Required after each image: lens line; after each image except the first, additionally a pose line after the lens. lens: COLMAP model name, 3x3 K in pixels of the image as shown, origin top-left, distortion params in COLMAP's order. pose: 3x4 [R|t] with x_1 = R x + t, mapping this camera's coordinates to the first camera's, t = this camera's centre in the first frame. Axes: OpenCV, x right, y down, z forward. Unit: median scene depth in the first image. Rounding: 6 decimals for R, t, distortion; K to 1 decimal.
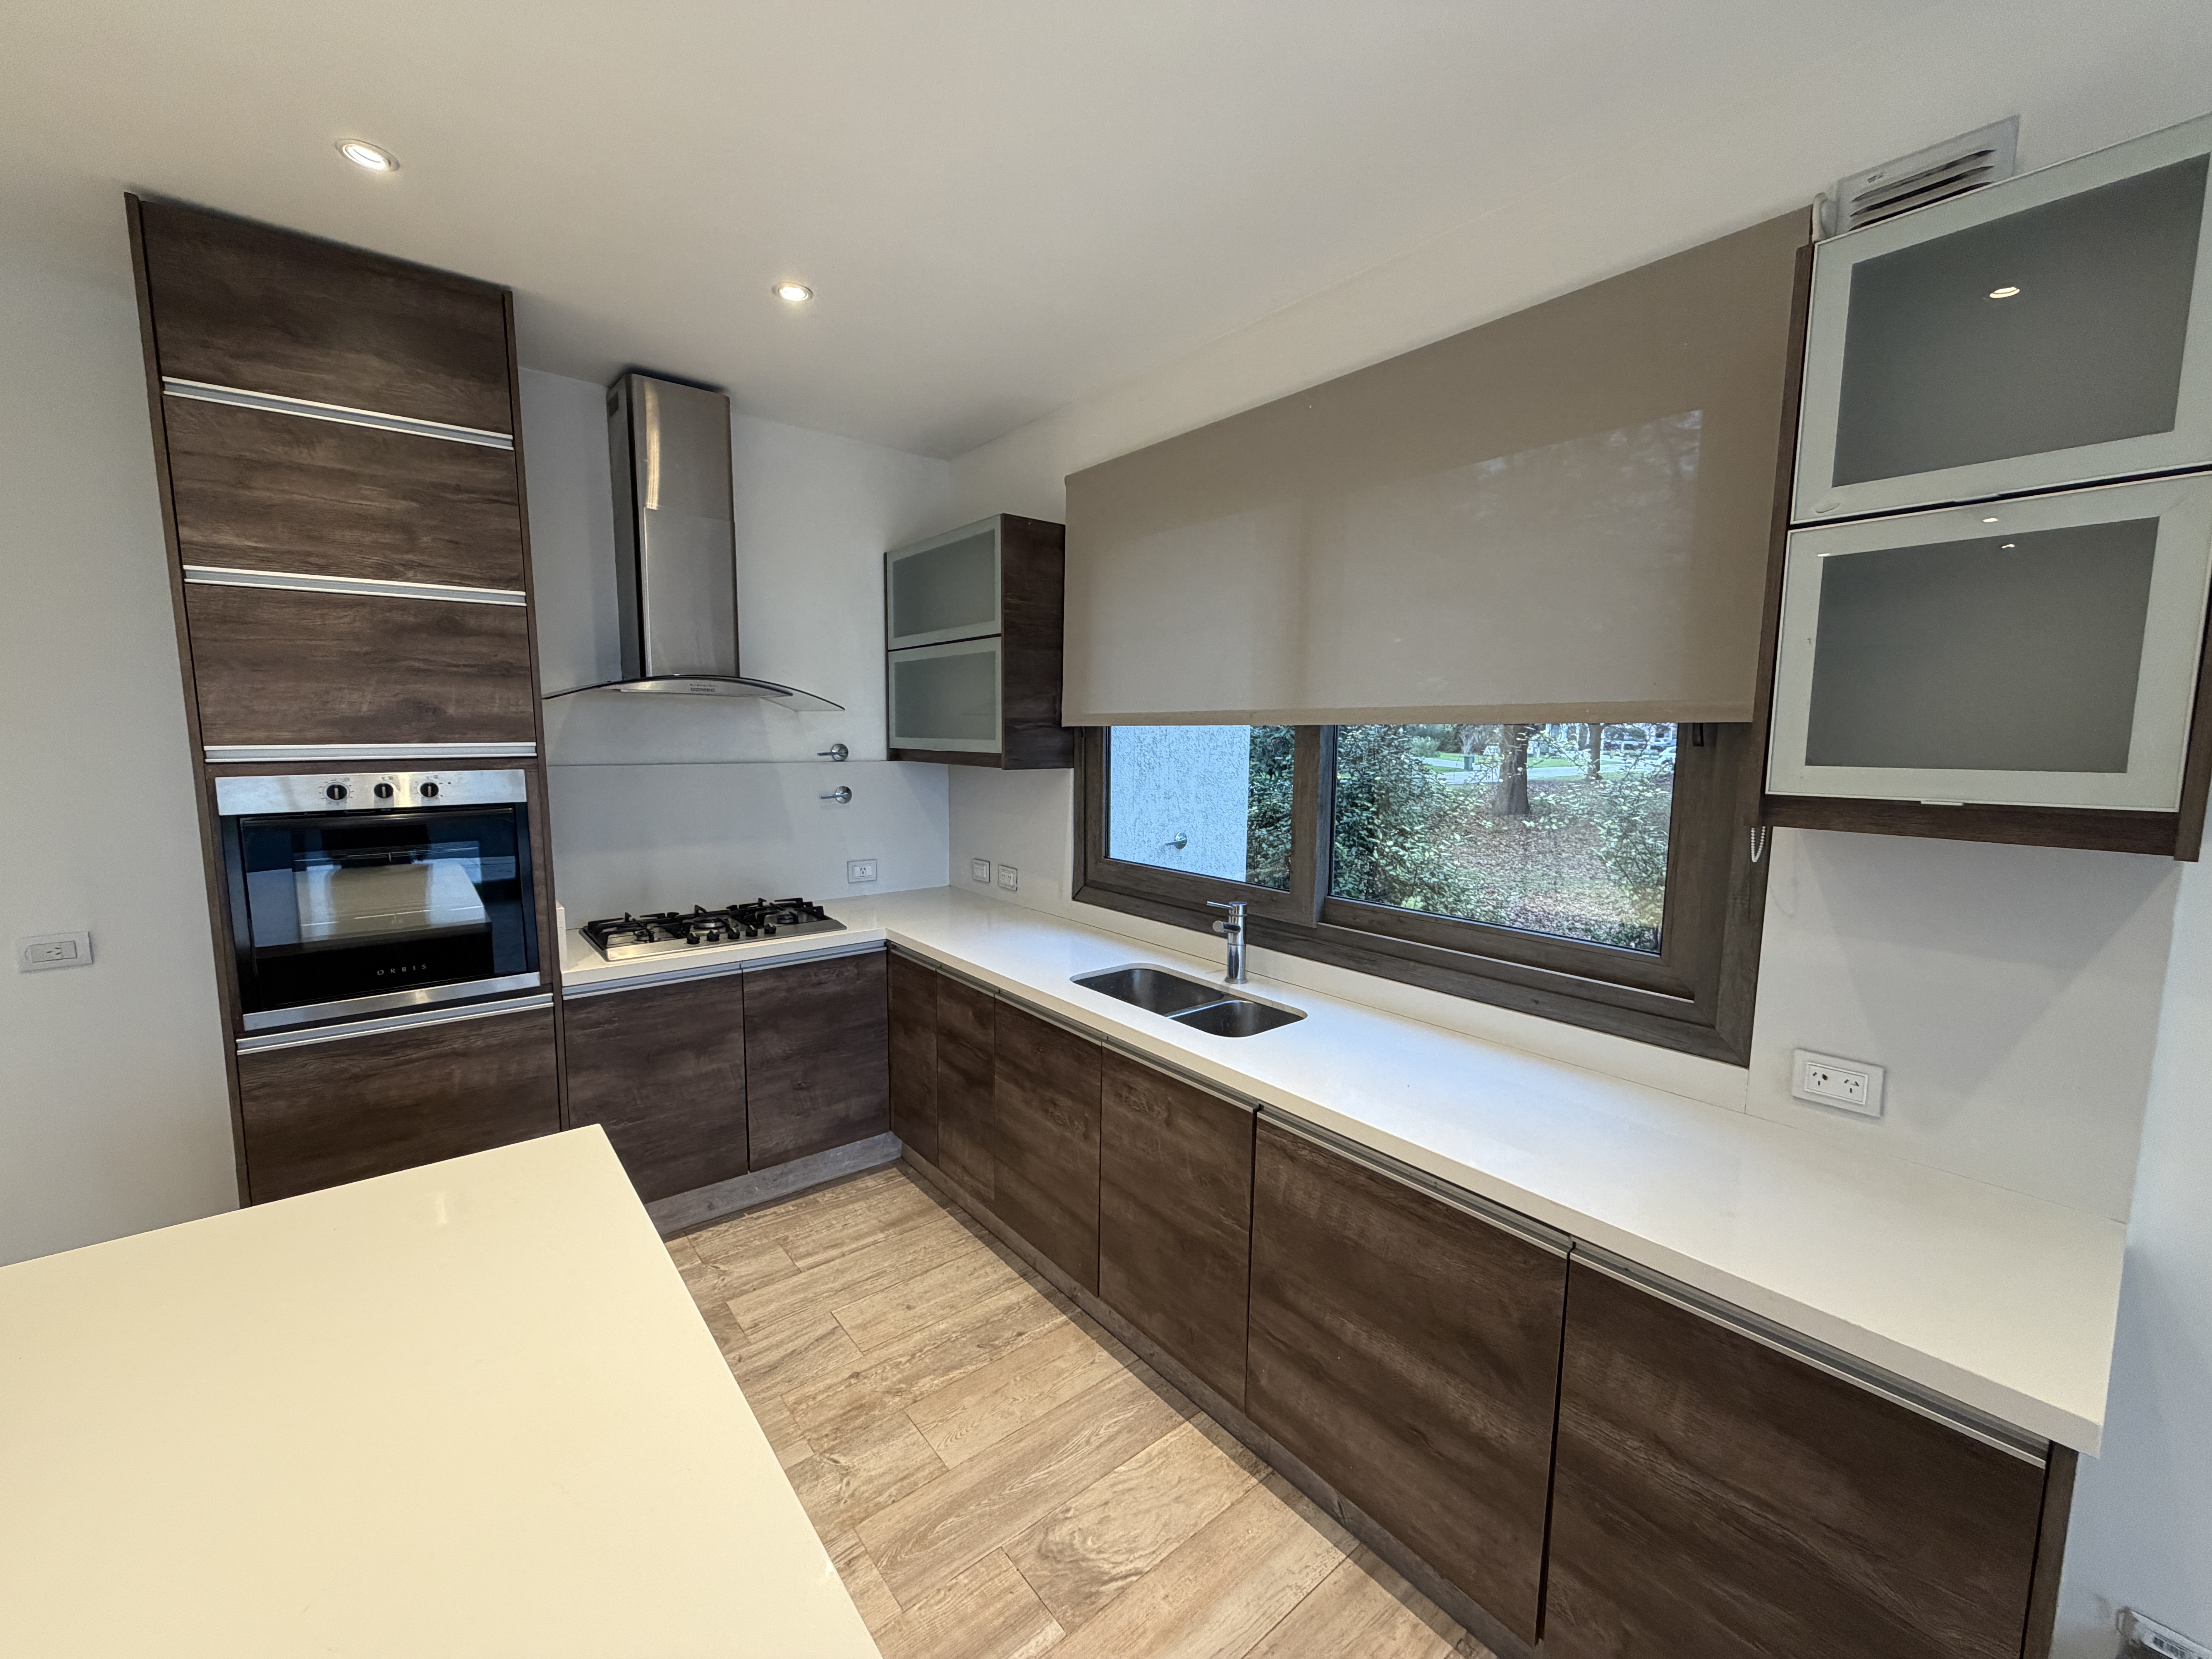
lens RADIAL K [[884.2, 0, 1095.8], [0, 884.2, 827.6], [0, 0, 1]] dist [0.000822, -0.000134]
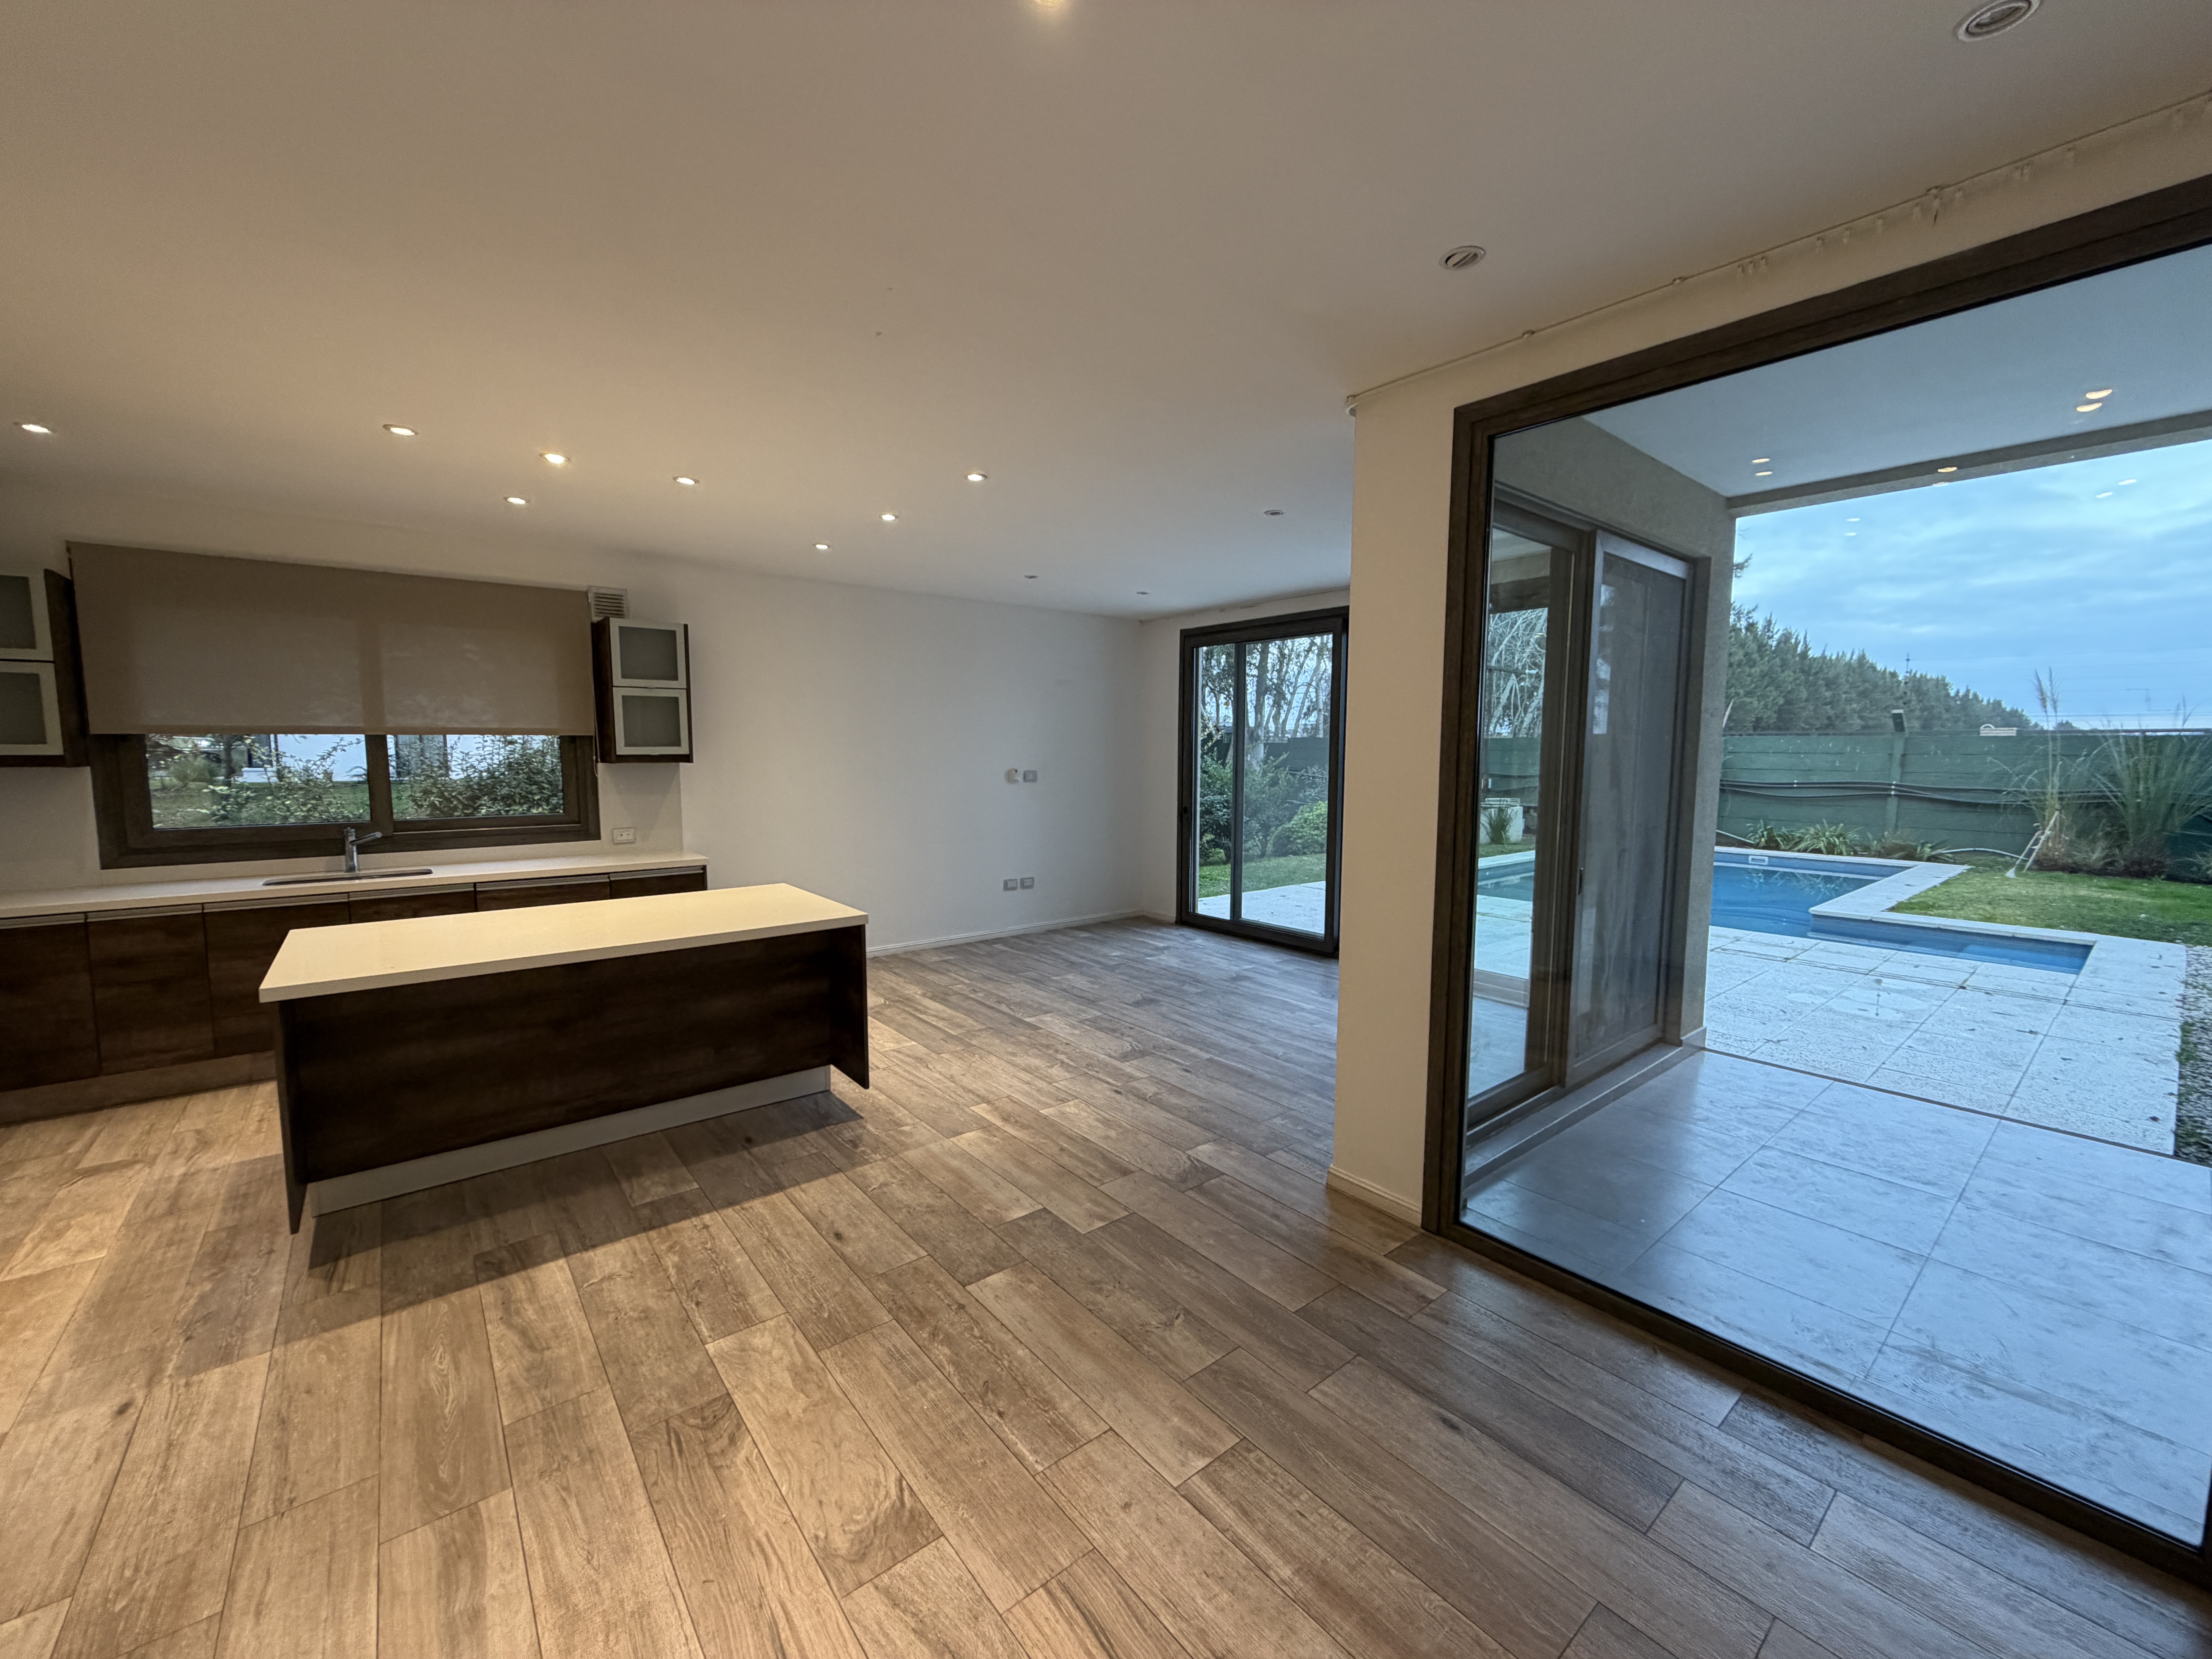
lens RADIAL K [[874.8, 0, 1101.0], [0, 874.8, 829.6], [0, 0, 1]] dist [-0.000736, -0.000612]
pose [[-0.008304, -0.103520, 0.994593, -1.889534], [0.107086, 0.988815, 0.103813, 0.070780], [-0.994215, 0.107369, 0.002875, -0.656549]]
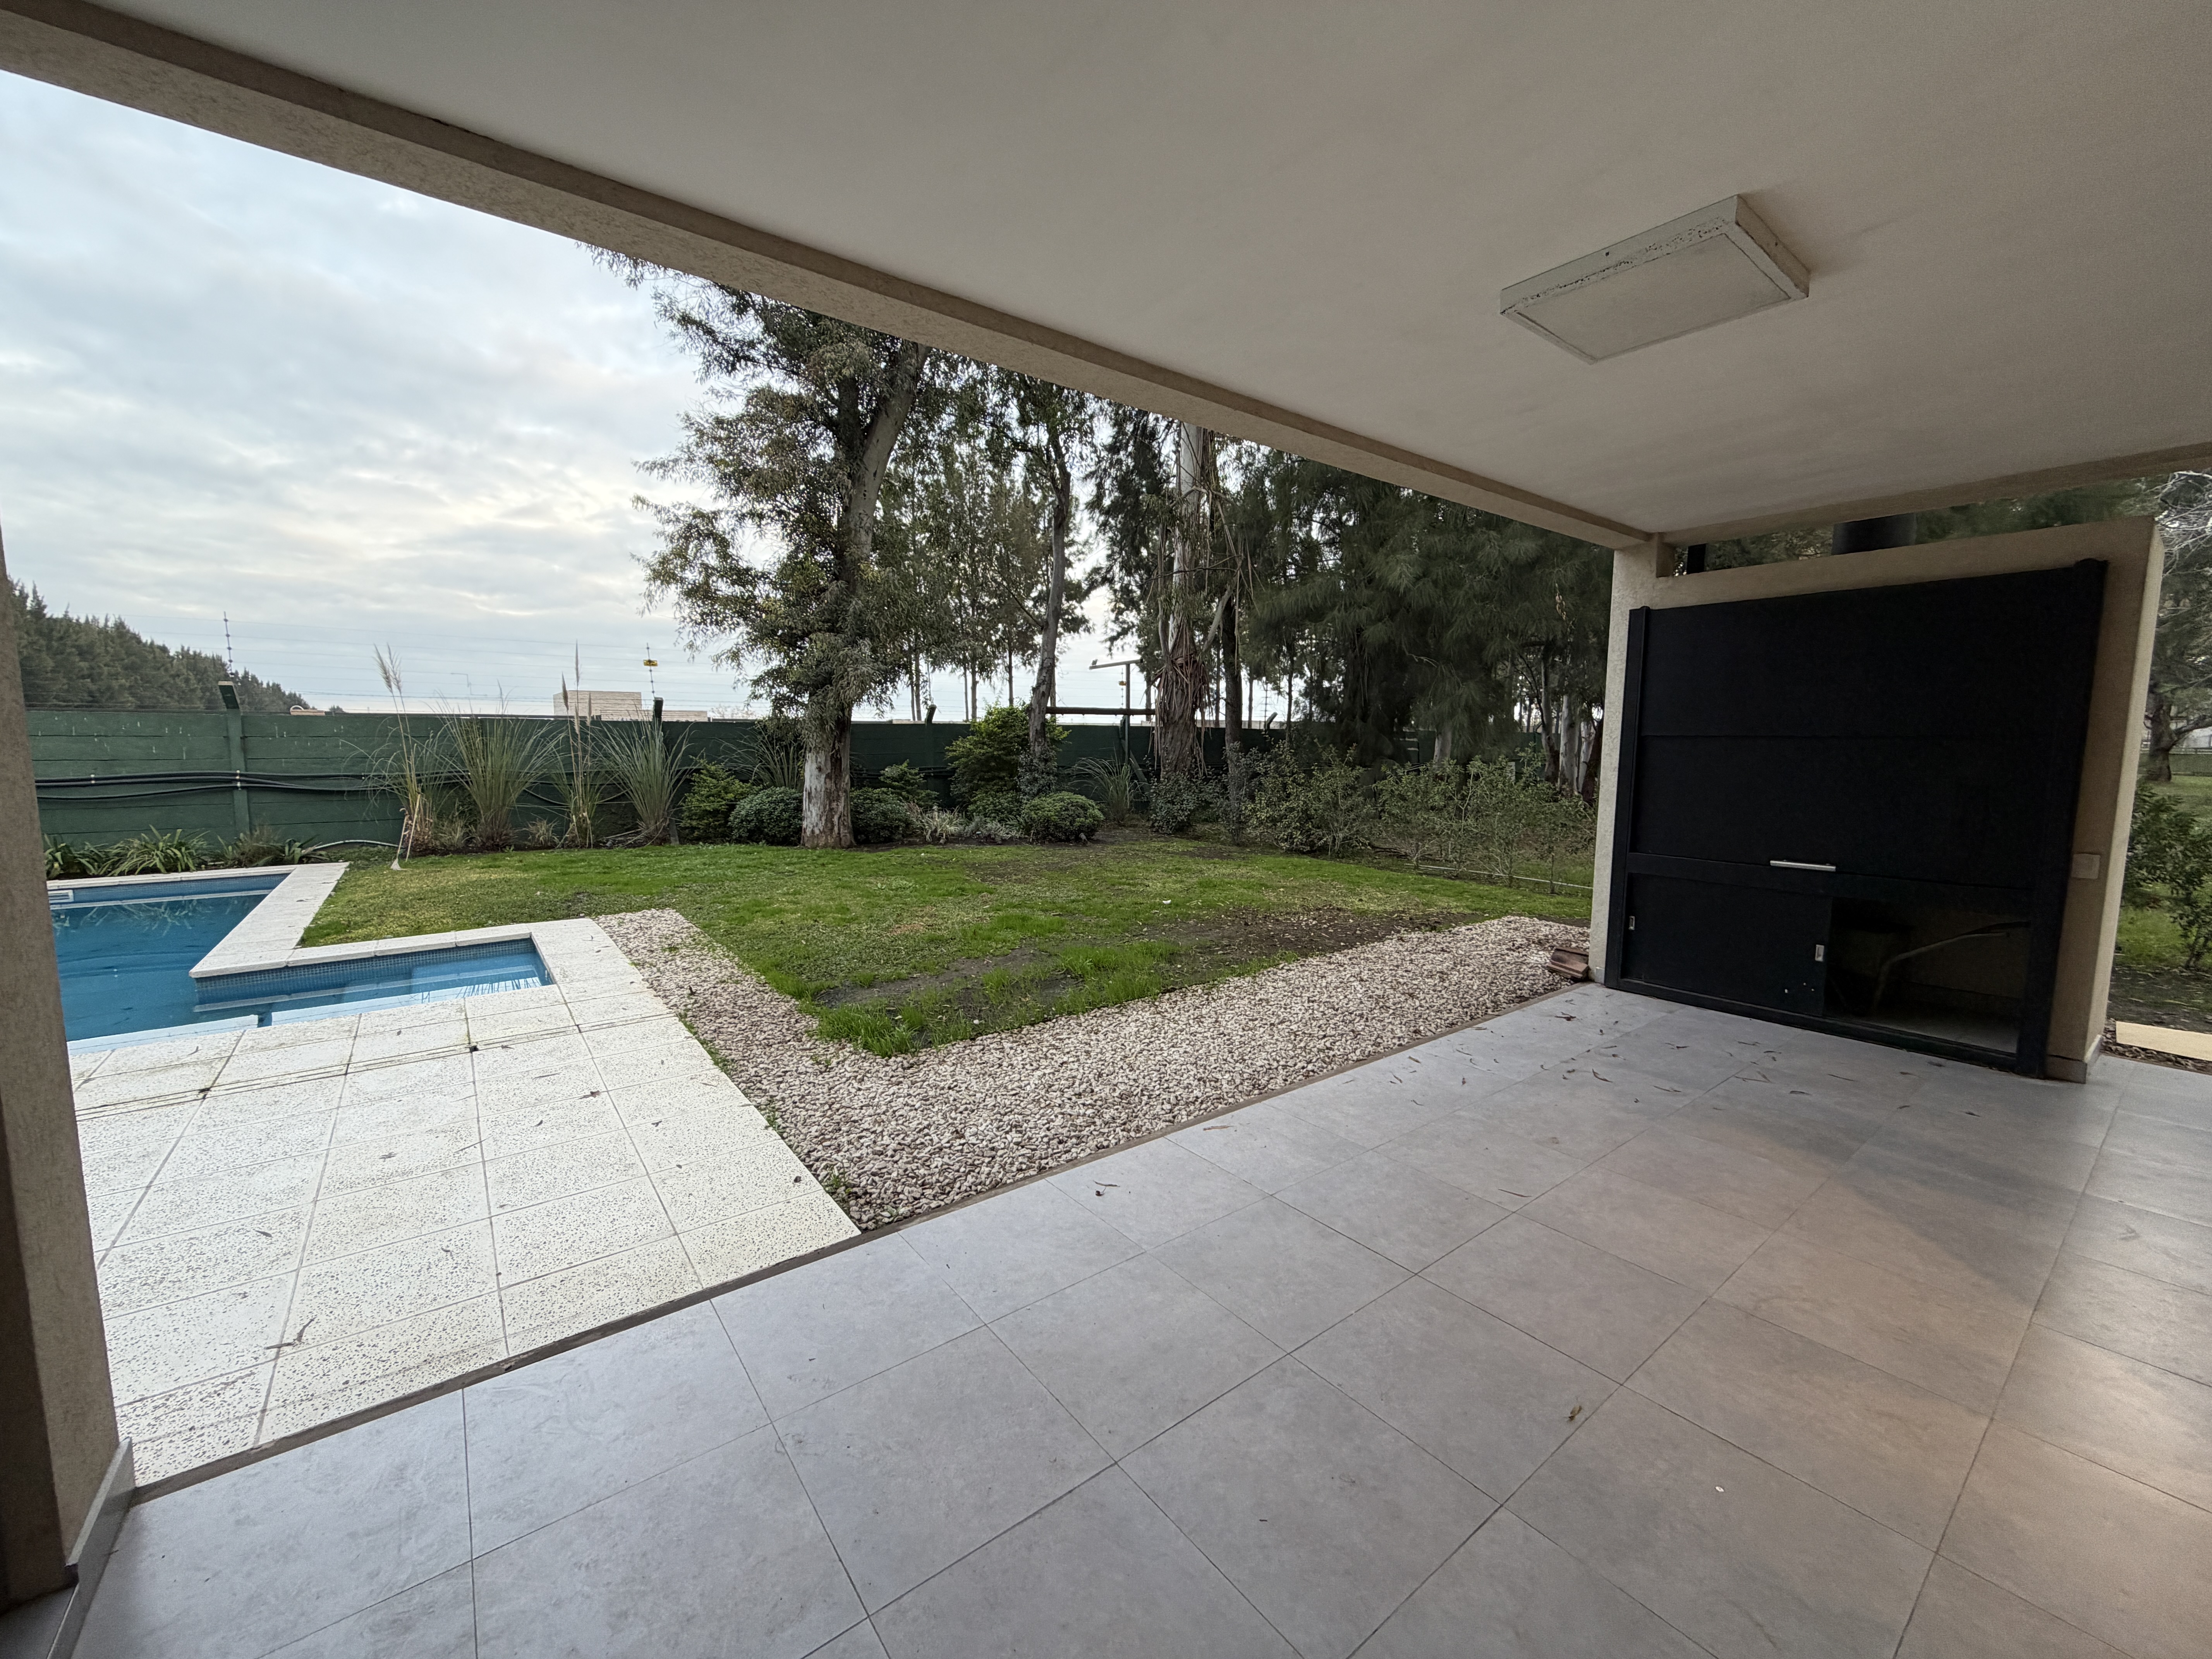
lens RADIAL K [[884.2, 0, 1095.8], [0, 884.2, 827.6], [0, 0, 1]] dist [0.000822, -0.000134]
pose [[-0.999579, -0.015298, 0.024642, -0.714411], [-0.009684, 0.976867, 0.213628, 0.172429], [-0.027340, 0.213300, -0.976604, -1.423140]]
